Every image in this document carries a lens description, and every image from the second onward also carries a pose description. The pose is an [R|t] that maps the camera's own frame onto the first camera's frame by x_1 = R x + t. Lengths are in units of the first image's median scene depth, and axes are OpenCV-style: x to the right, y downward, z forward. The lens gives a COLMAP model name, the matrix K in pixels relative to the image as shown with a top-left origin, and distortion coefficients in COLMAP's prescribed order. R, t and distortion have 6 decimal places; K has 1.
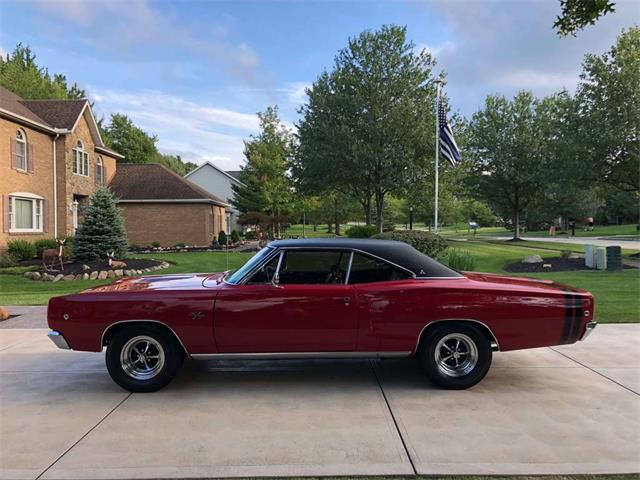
lens RADIAL K [[525.3, 0, 318.9], [0, 525.3, 246.4], [0, 0, 1]] dist [0.019579, -0.017333]
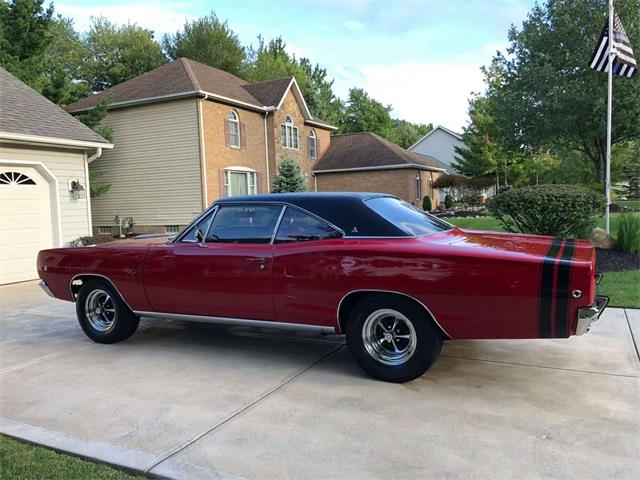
lens RADIAL K [[525.3, 0, 318.9], [0, 525.3, 246.4], [0, 0, 1]] dist [0.019579, -0.017333]
pose [[0.884178, 0.017638, -0.466816, 0.110831], [0.010330, 0.998304, 0.057285, 0.005895], [0.467035, -0.055472, 0.882497, 0.059518]]
